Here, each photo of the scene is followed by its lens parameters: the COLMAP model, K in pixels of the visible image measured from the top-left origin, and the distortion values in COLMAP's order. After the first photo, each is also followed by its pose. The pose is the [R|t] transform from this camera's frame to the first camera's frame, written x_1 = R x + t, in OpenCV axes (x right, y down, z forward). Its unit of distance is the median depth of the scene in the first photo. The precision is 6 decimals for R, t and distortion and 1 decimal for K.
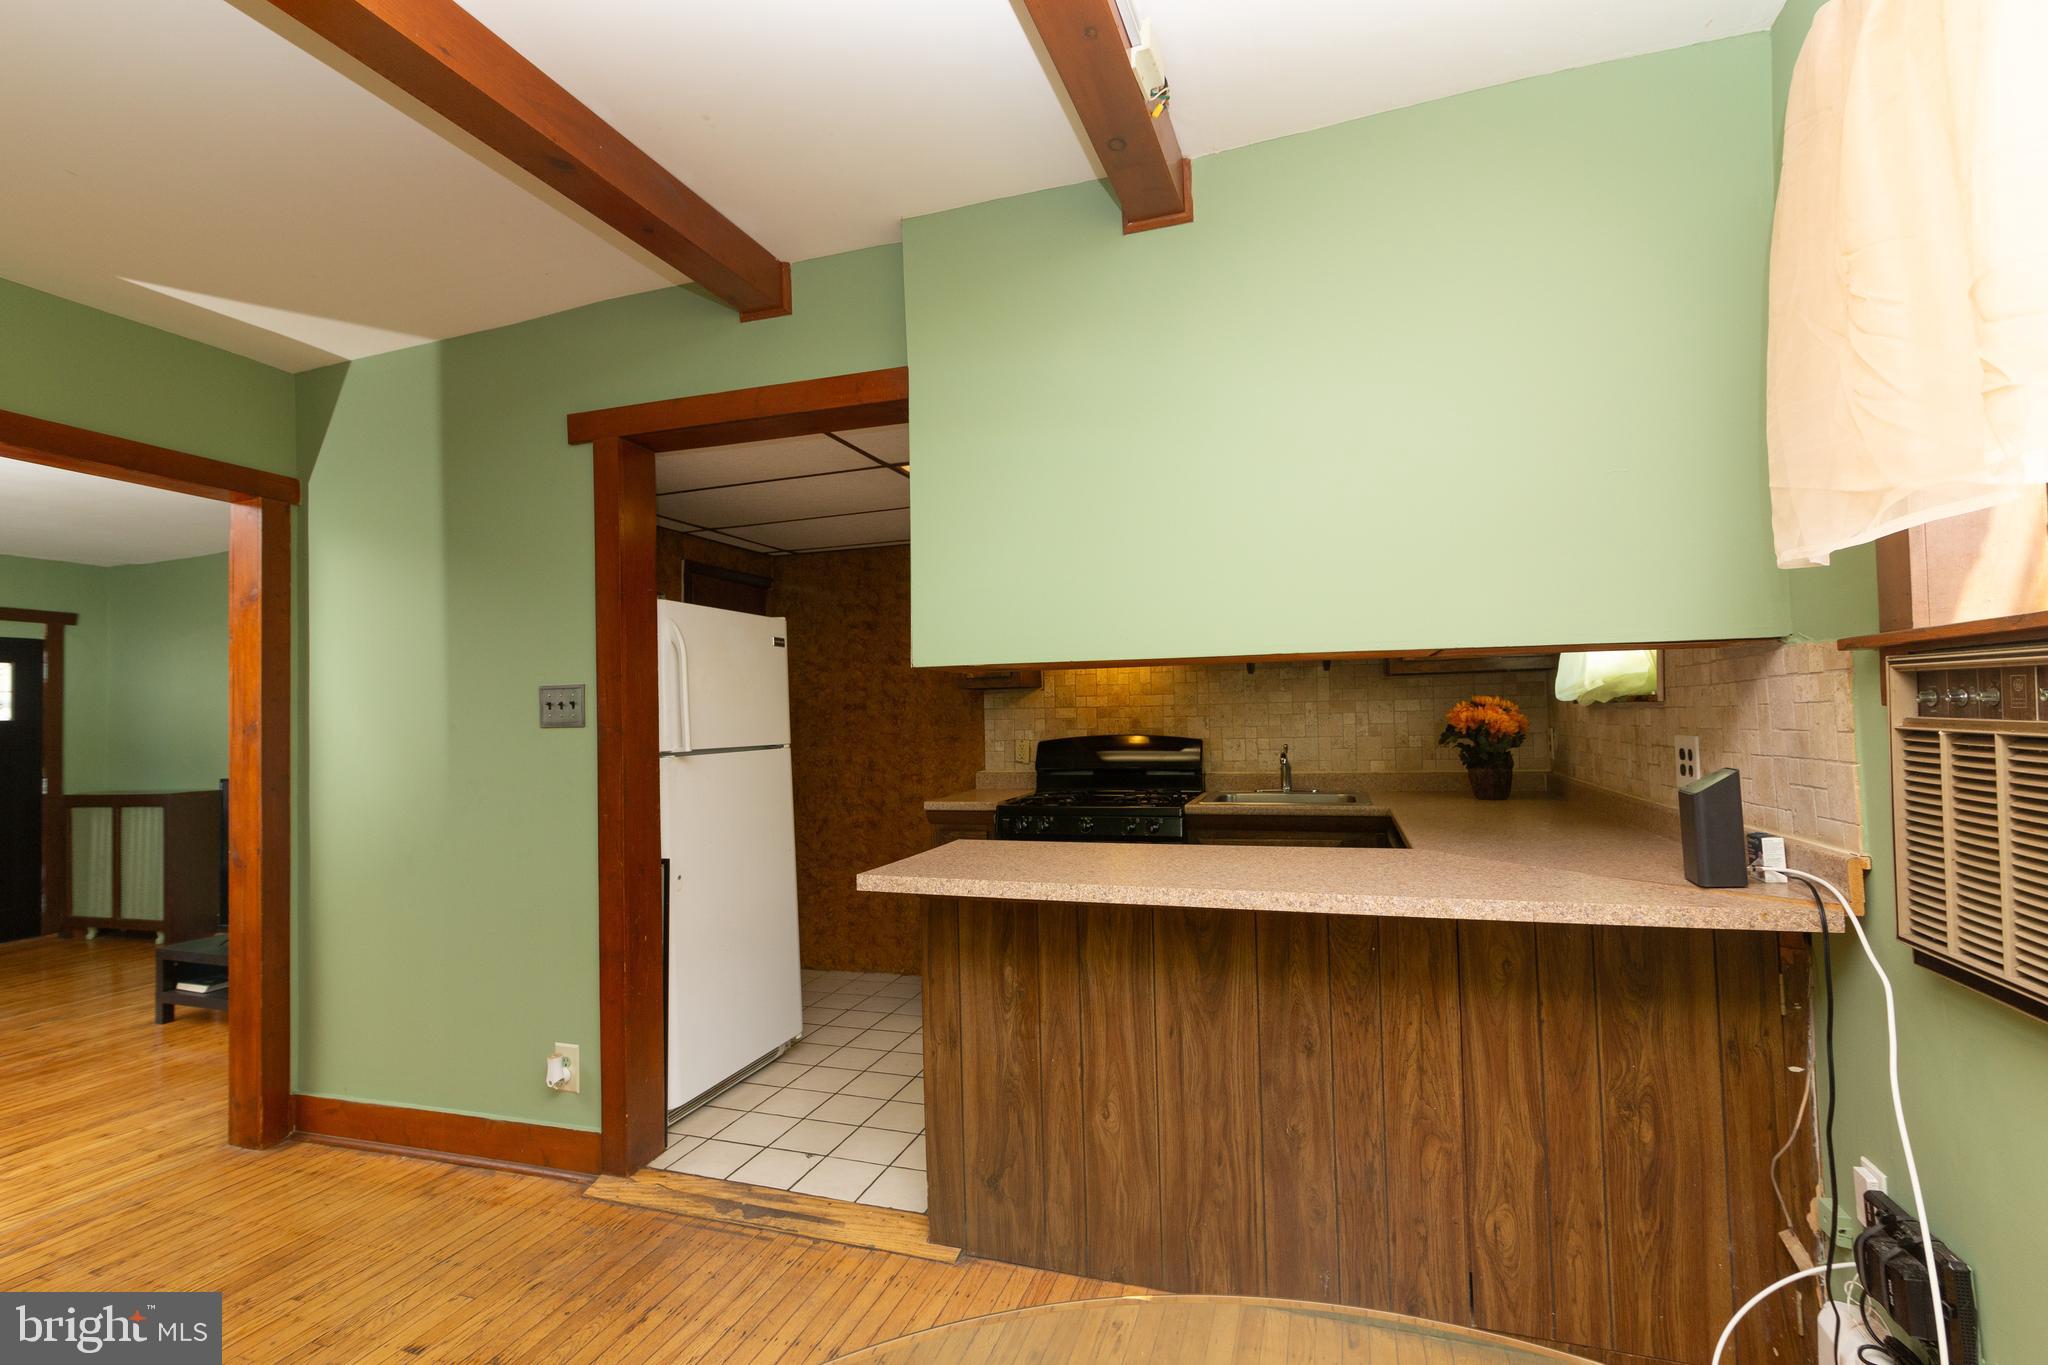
lens RADIAL K [[927.4, 0, 1020.0], [0, 927.4, 685.8], [0, 0, 1]] dist [-0.001111, 0.000328]
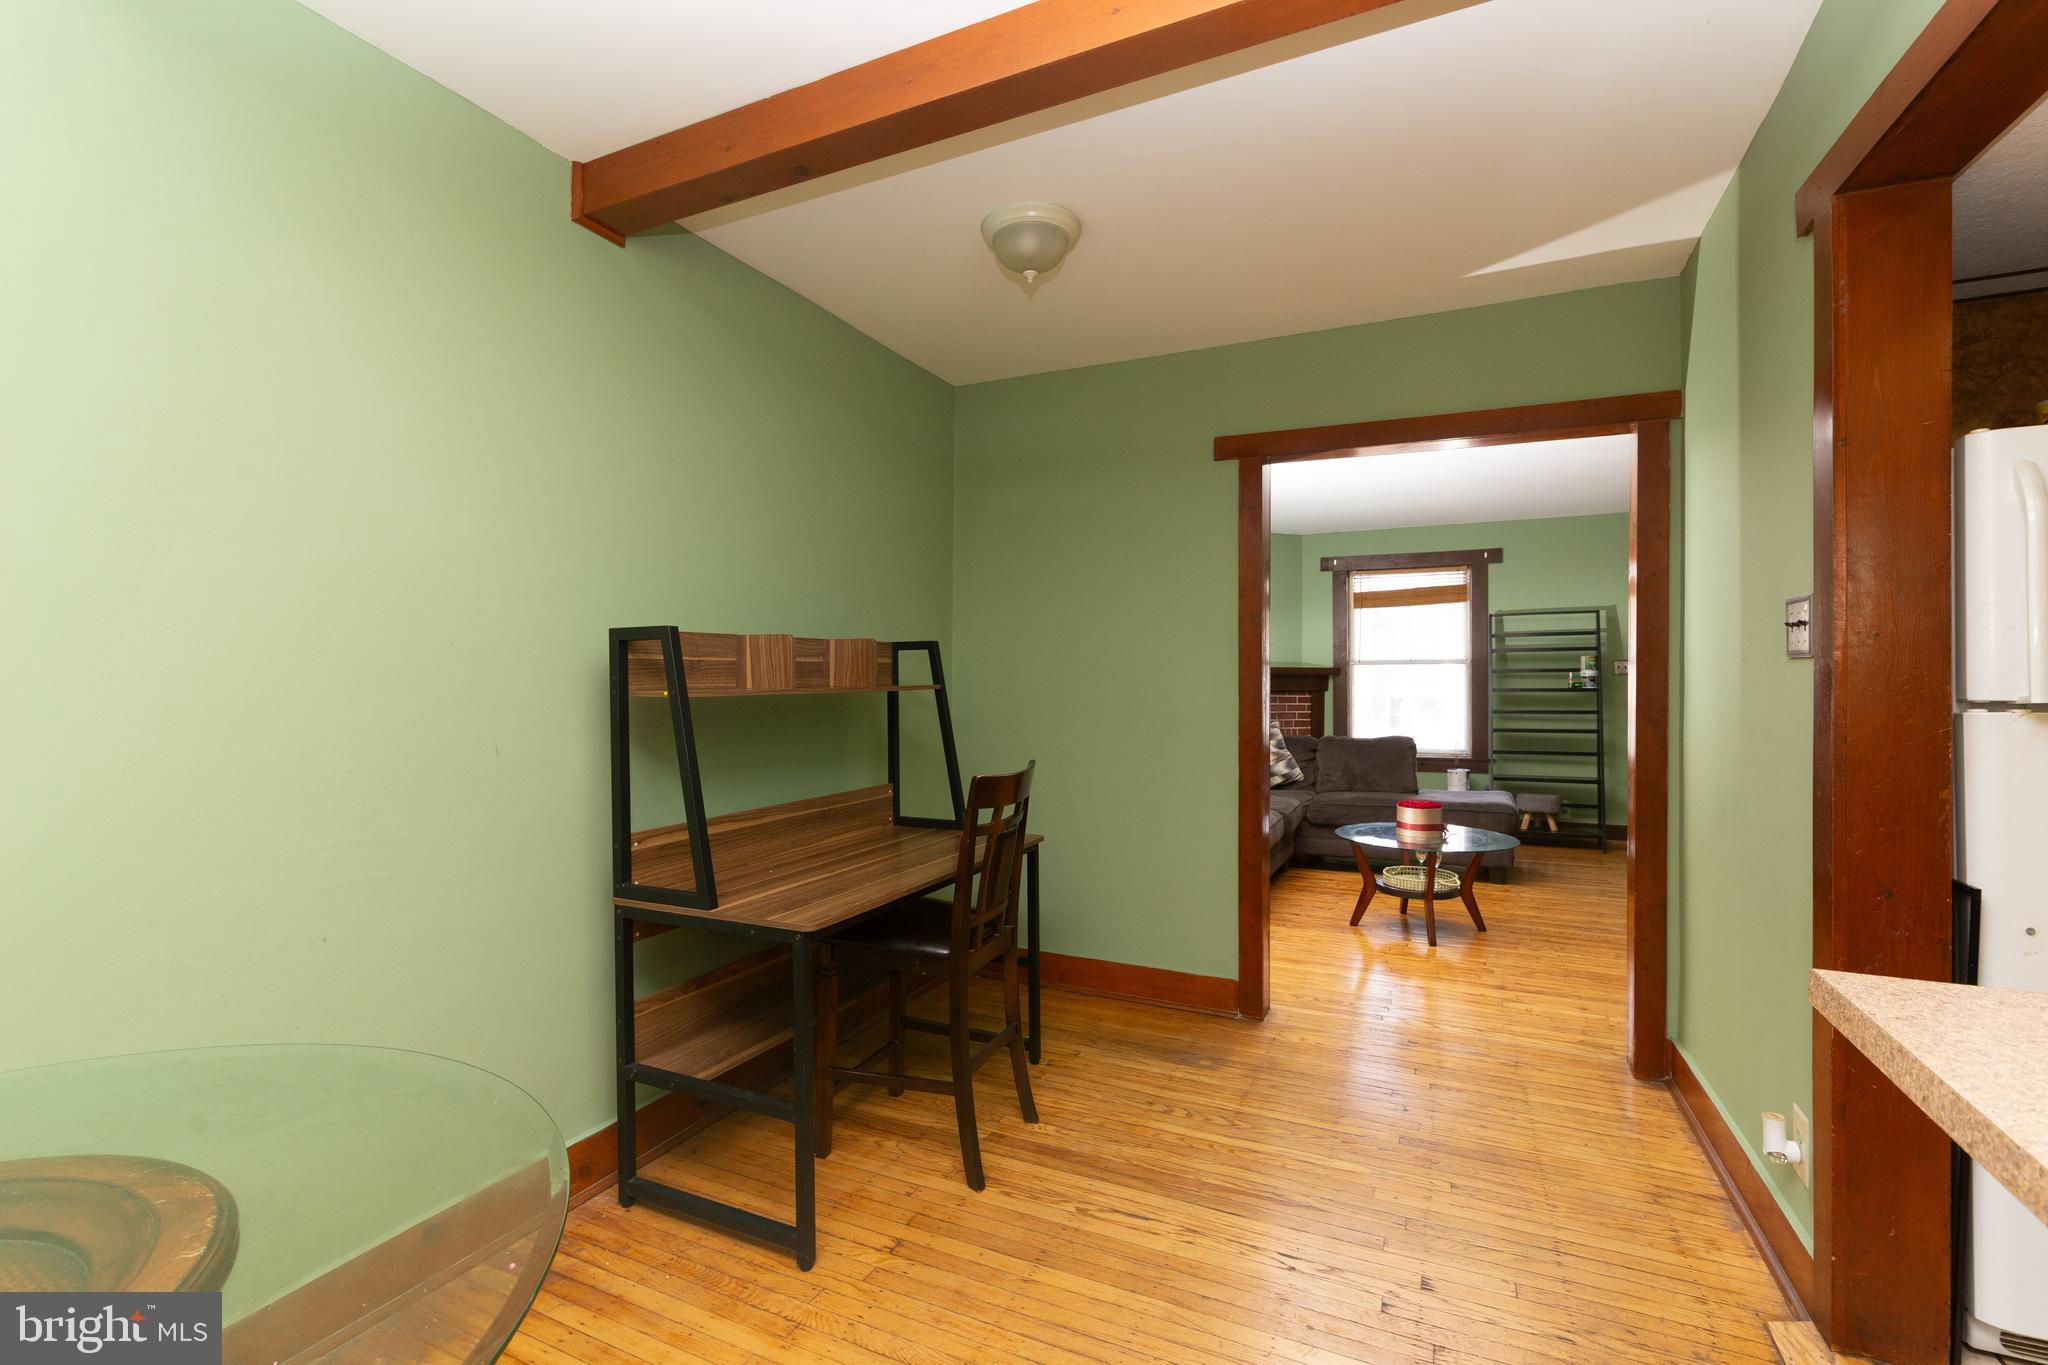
lens RADIAL K [[927.4, 0, 1020.0], [0, 927.4, 685.8], [0, 0, 1]] dist [-0.001111, 0.000328]
pose [[-0.112707, 0.031675, -0.993123, 0.178818], [0.043616, 0.998686, 0.026903, 0.015328], [0.992670, -0.040284, -0.113941, 0.349935]]
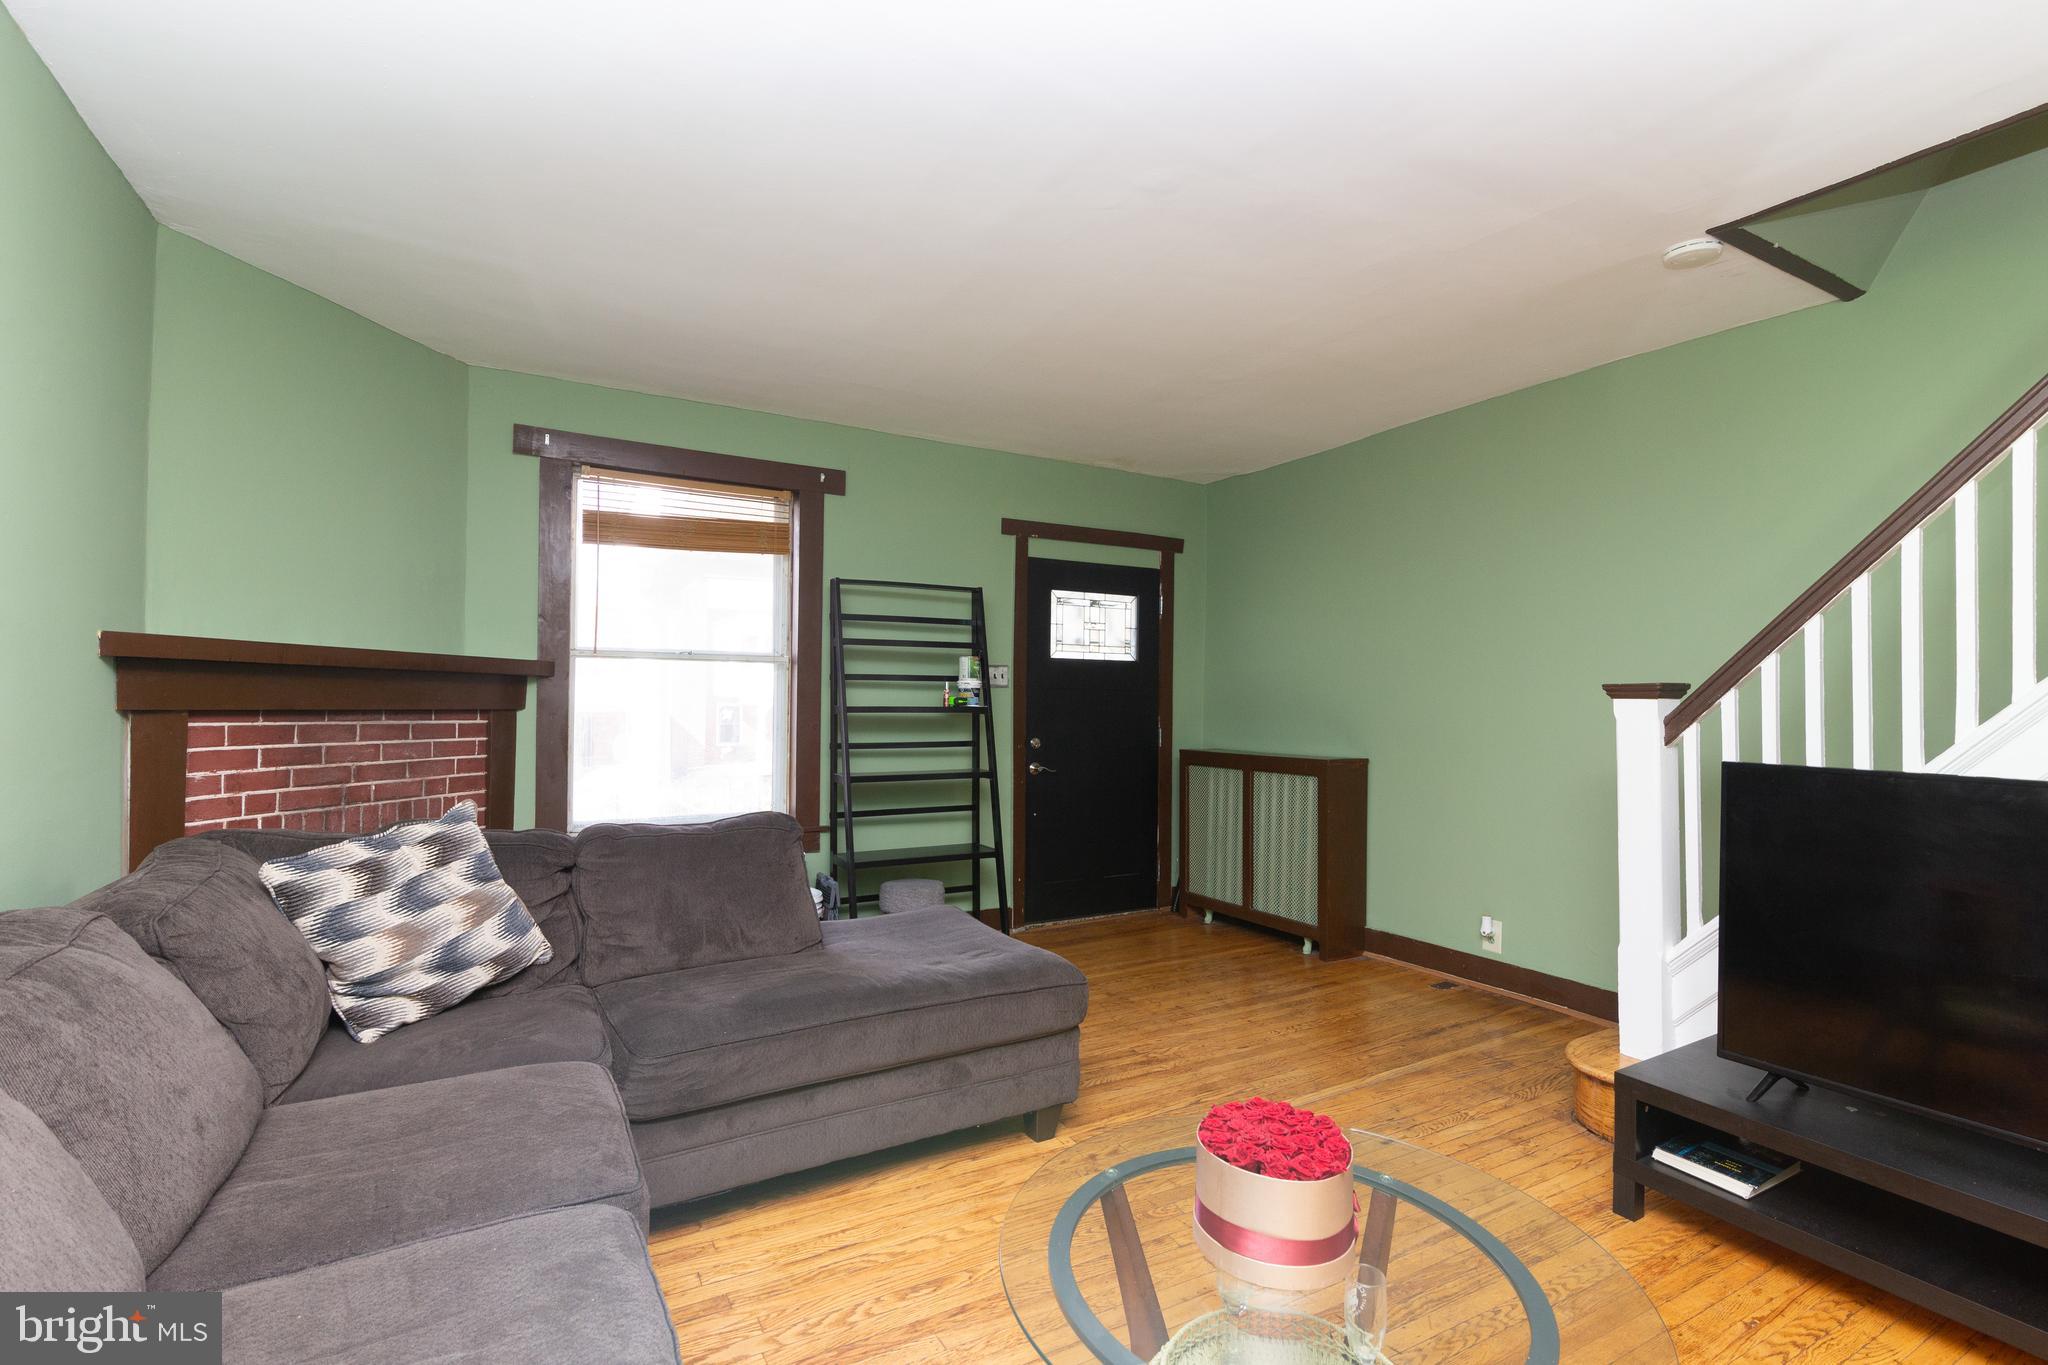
lens RADIAL K [[927.4, 0, 1020.0], [0, 927.4, 685.8], [0, 0, 1]] dist [-0.001111, 0.000328]
pose [[0.748936, 0.026340, -0.662119, -0.911346], [-0.007474, 0.999482, 0.031307, 0.052682], [0.662600, -0.018498, 0.748745, 0.413274]]
